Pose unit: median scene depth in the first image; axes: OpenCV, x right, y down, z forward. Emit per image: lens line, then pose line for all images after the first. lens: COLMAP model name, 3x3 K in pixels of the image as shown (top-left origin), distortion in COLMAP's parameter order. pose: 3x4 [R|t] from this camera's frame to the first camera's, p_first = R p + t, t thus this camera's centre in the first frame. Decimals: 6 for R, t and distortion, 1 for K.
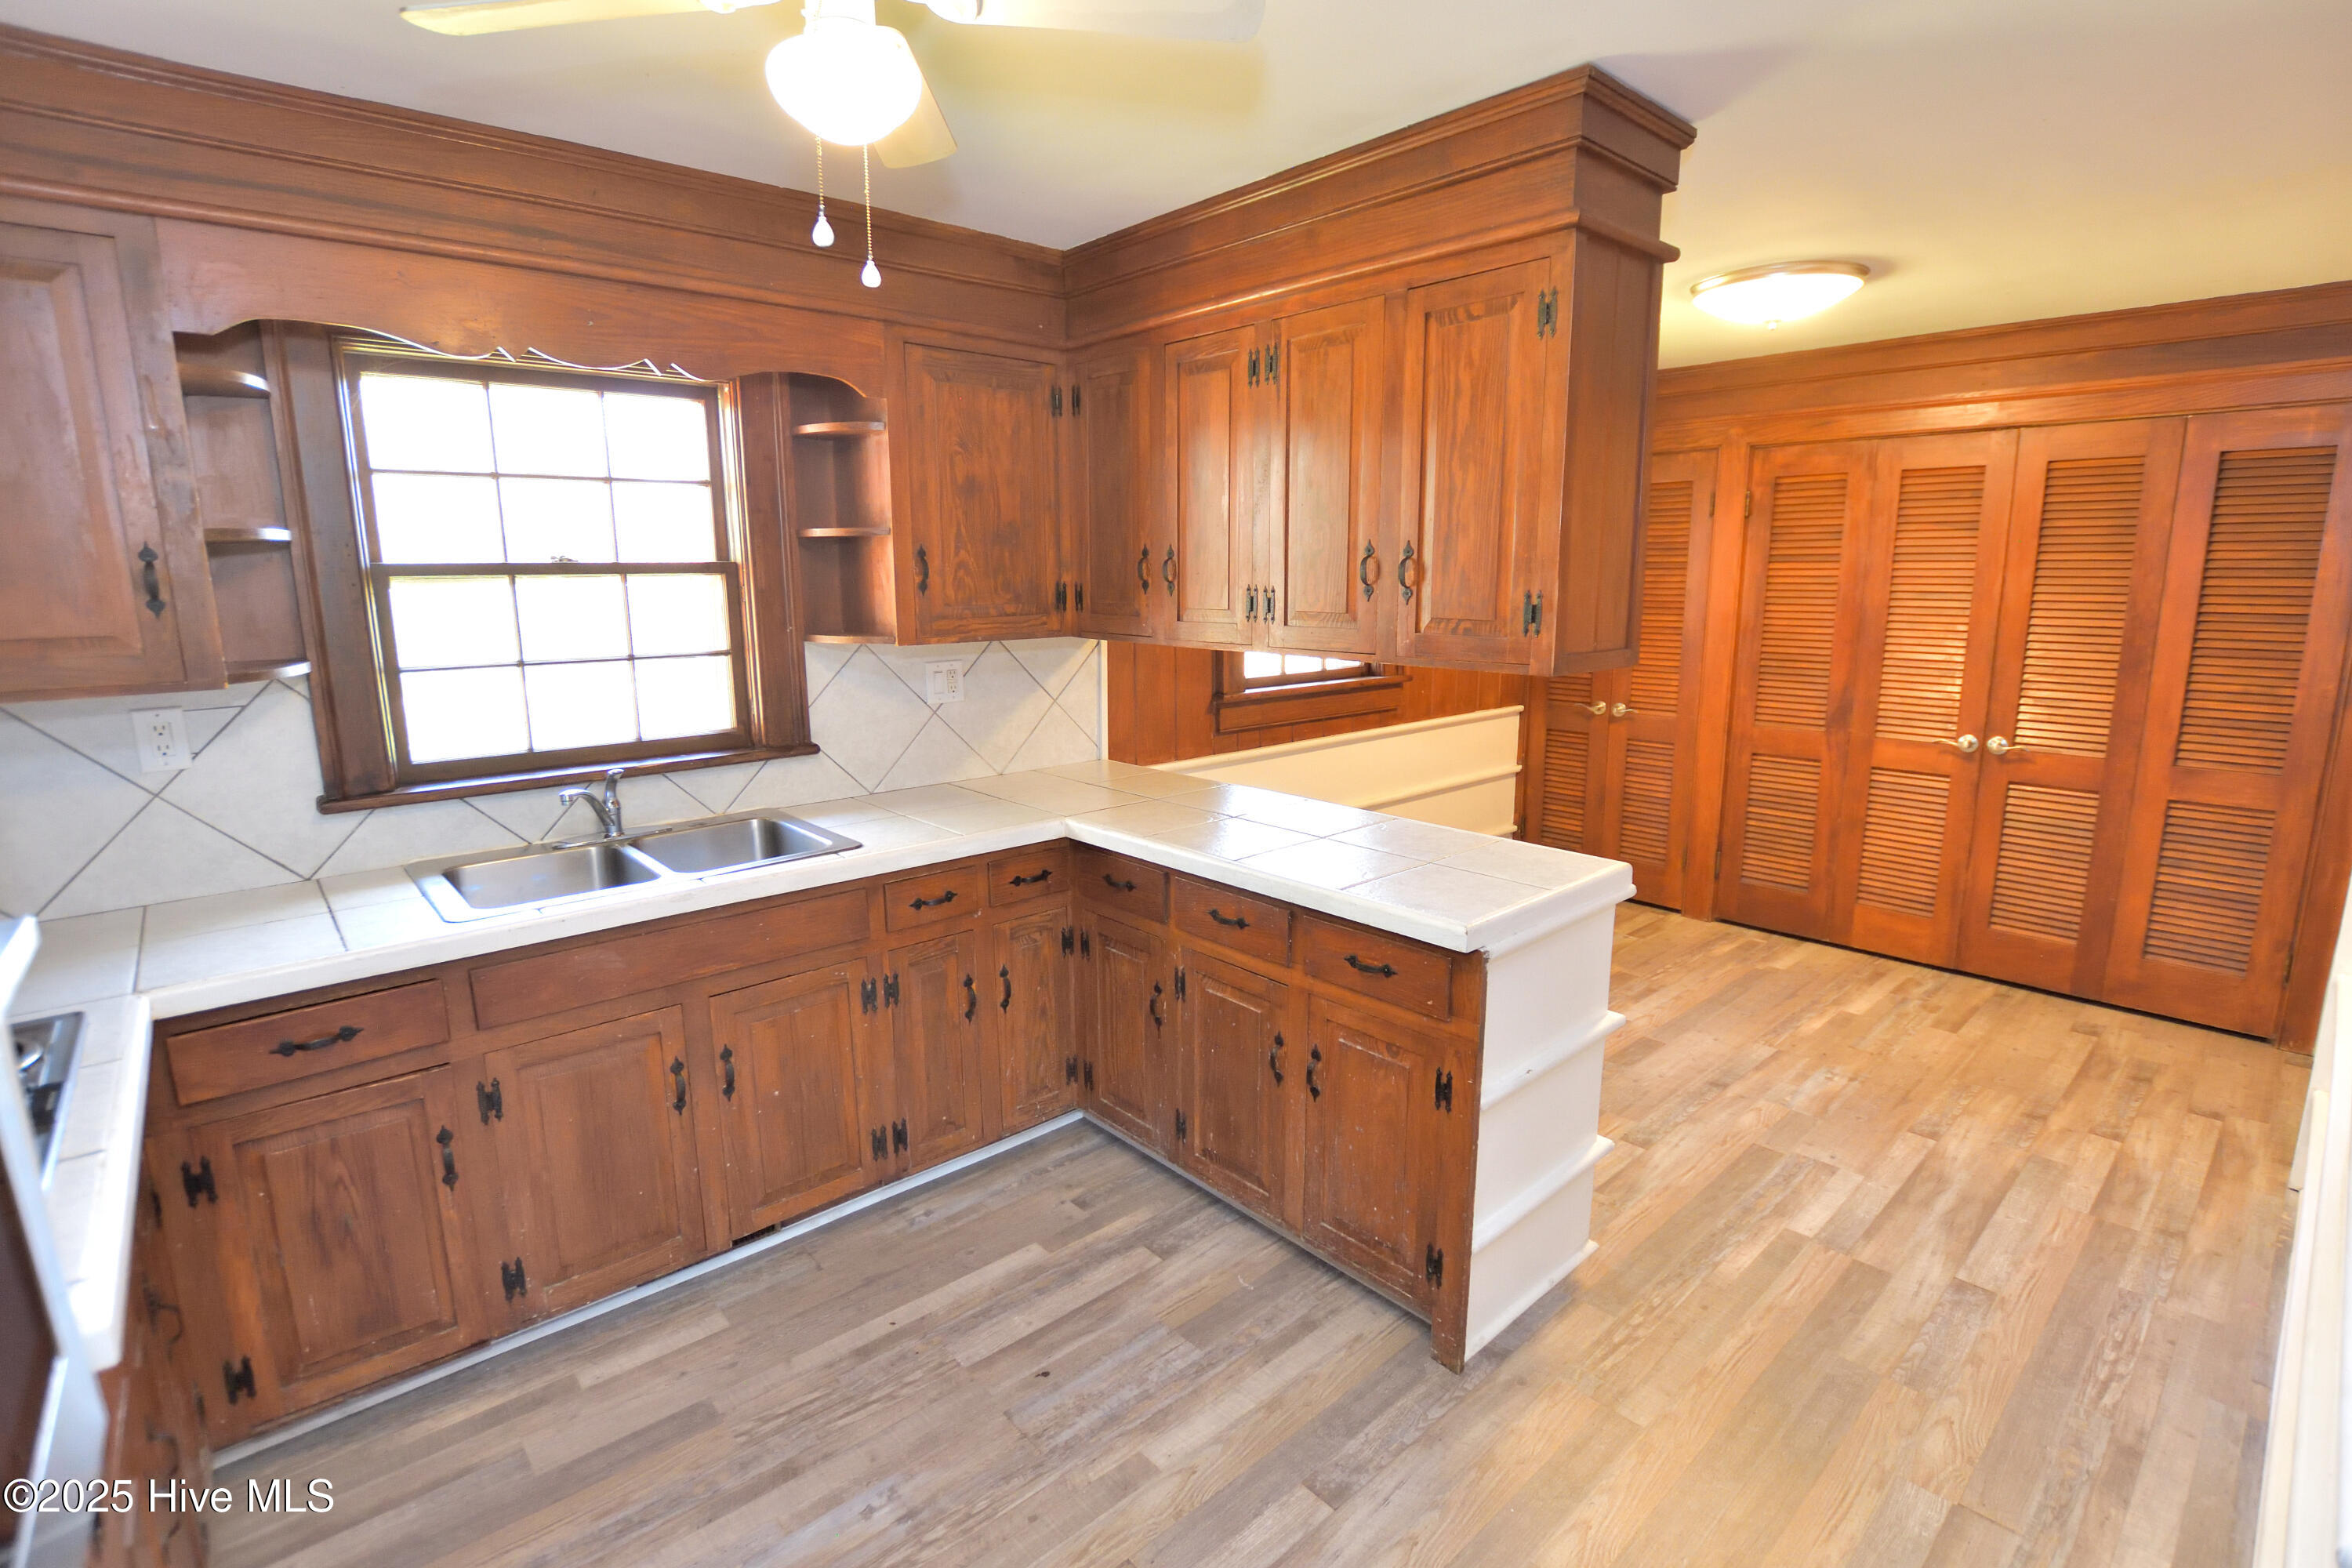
lens RADIAL K [[1106.6, 0, 1175.4], [0, 1106.6, 786.4], [0, 0, 1]] dist [-0.023828, 0.001334]
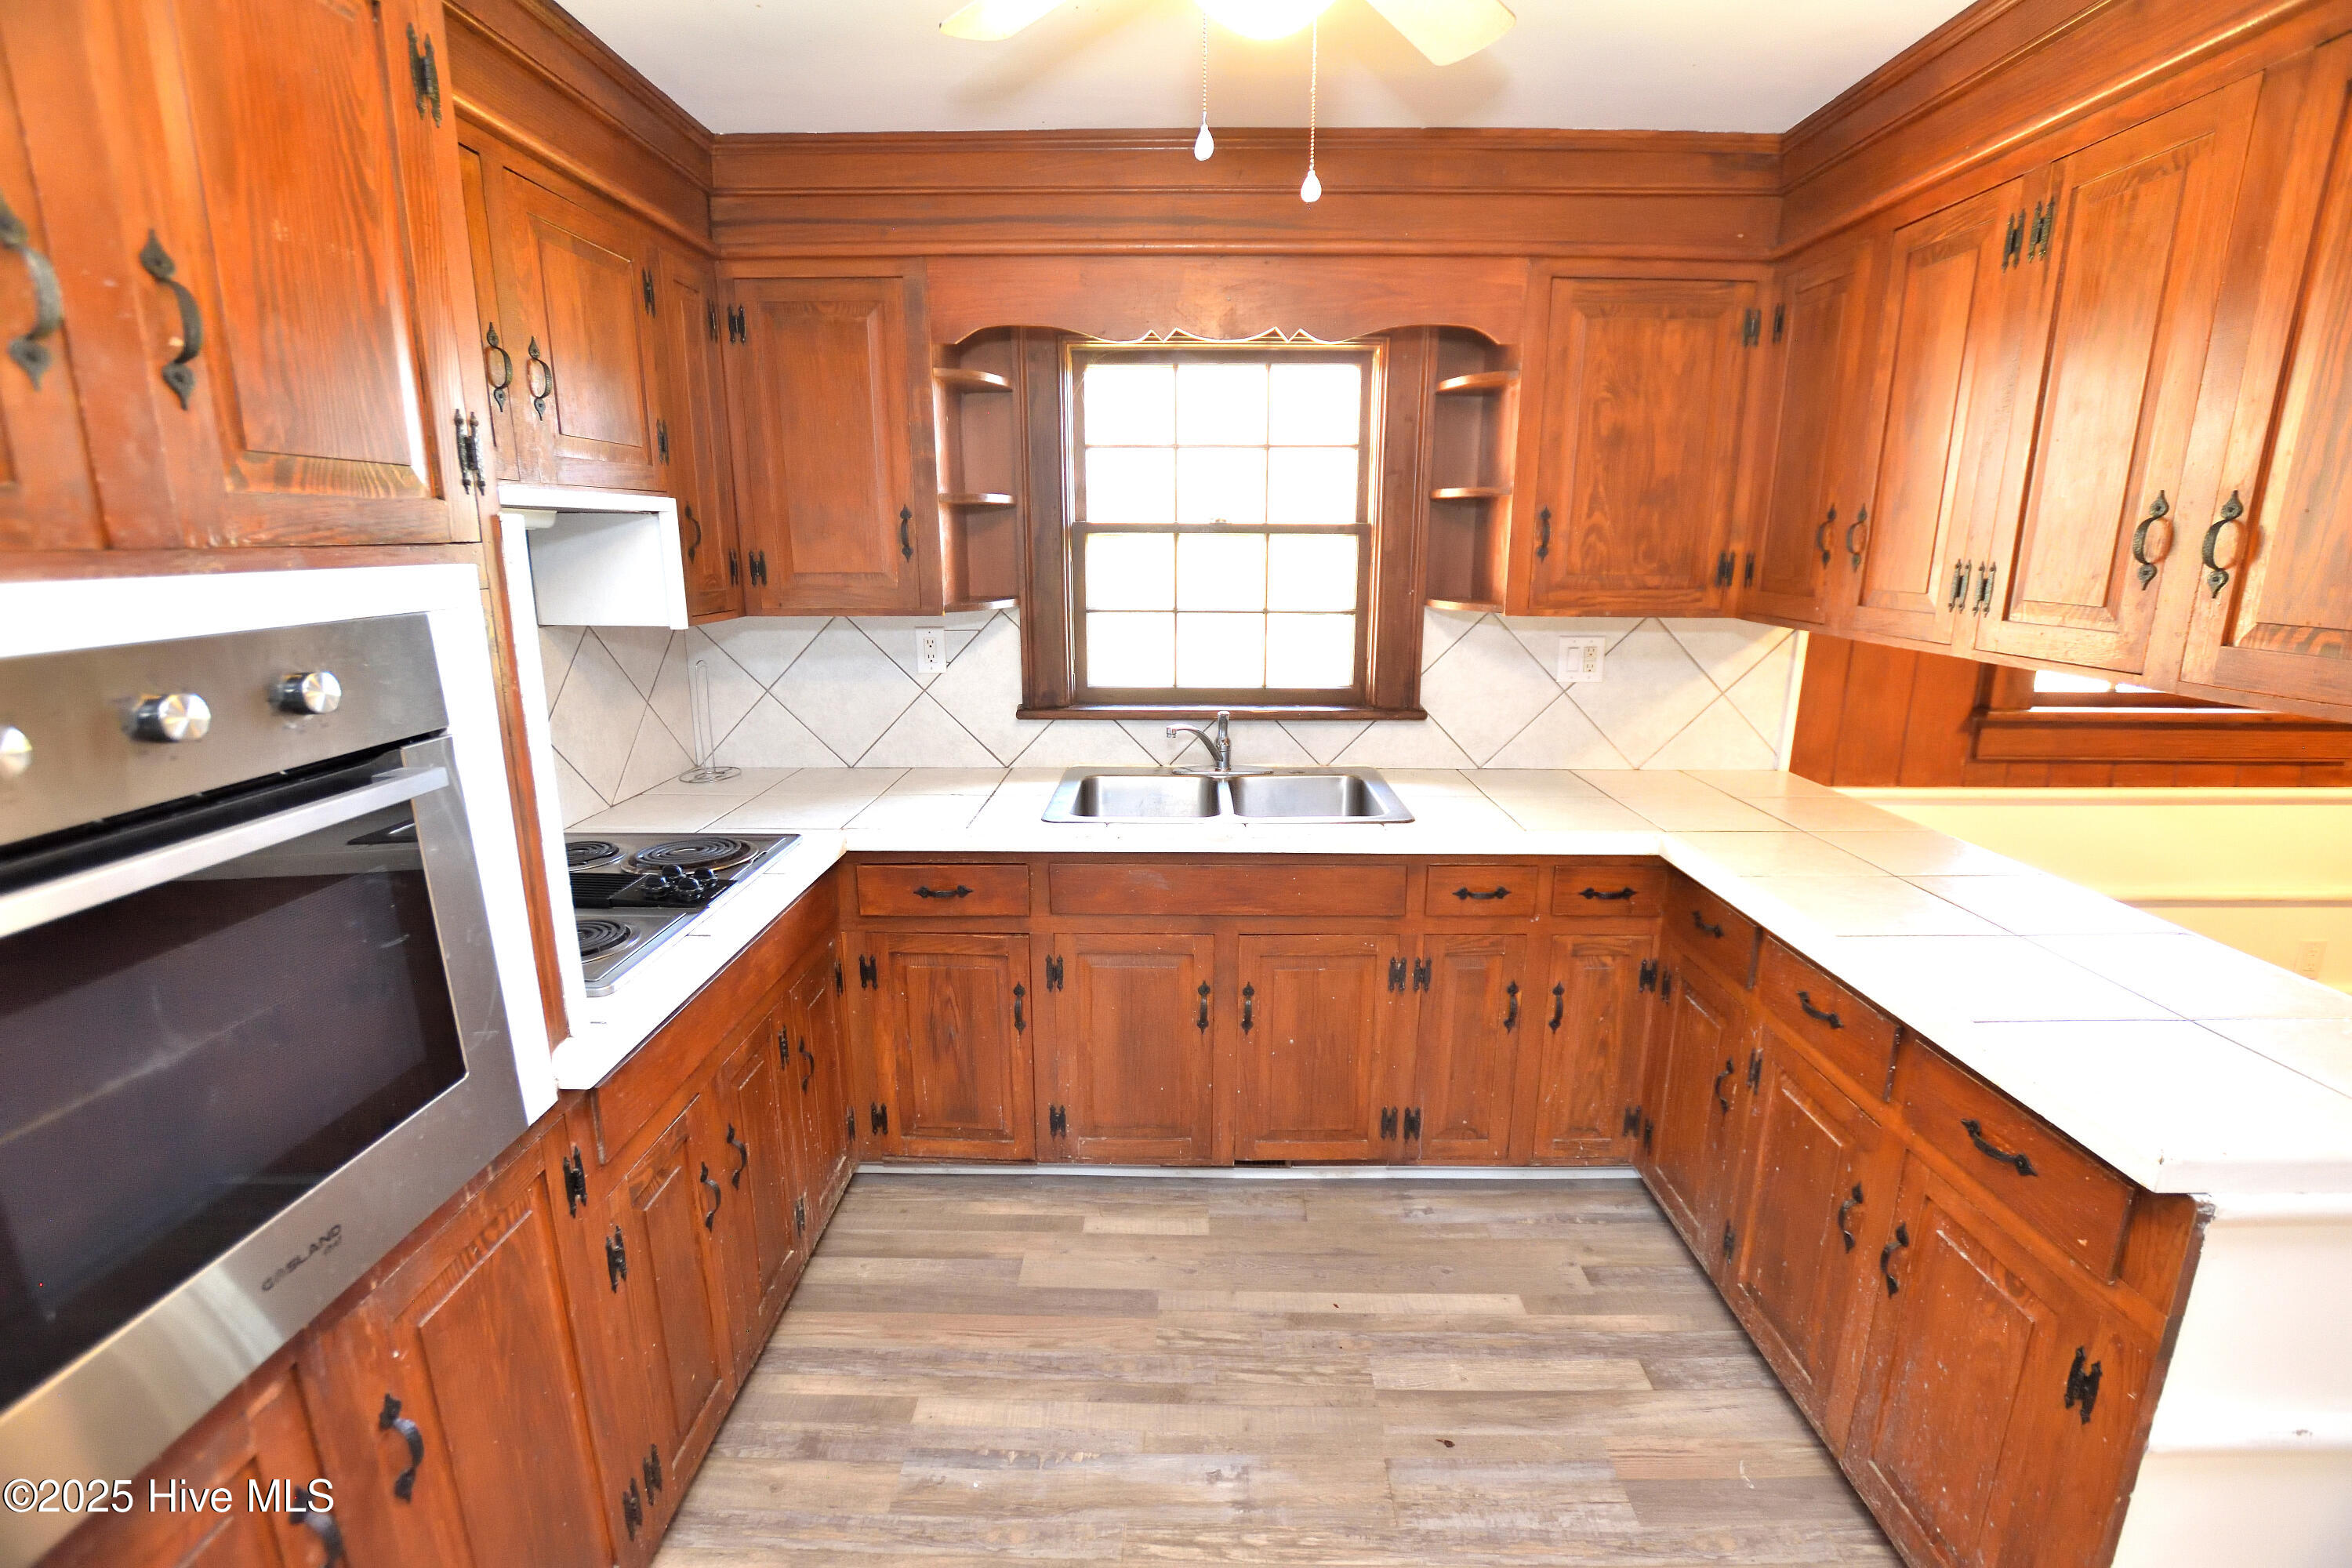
lens RADIAL K [[1033.8, 0, 1195.8], [0, 1033.8, 783.7], [0, 0, 1]] dist [-0.025479, 0.002399]
pose [[0.738492, 0.163543, -0.654128, 0.170280], [-0.137596, 0.986277, 0.091244, -0.036740], [0.660074, 0.022623, 0.750860, 0.213340]]
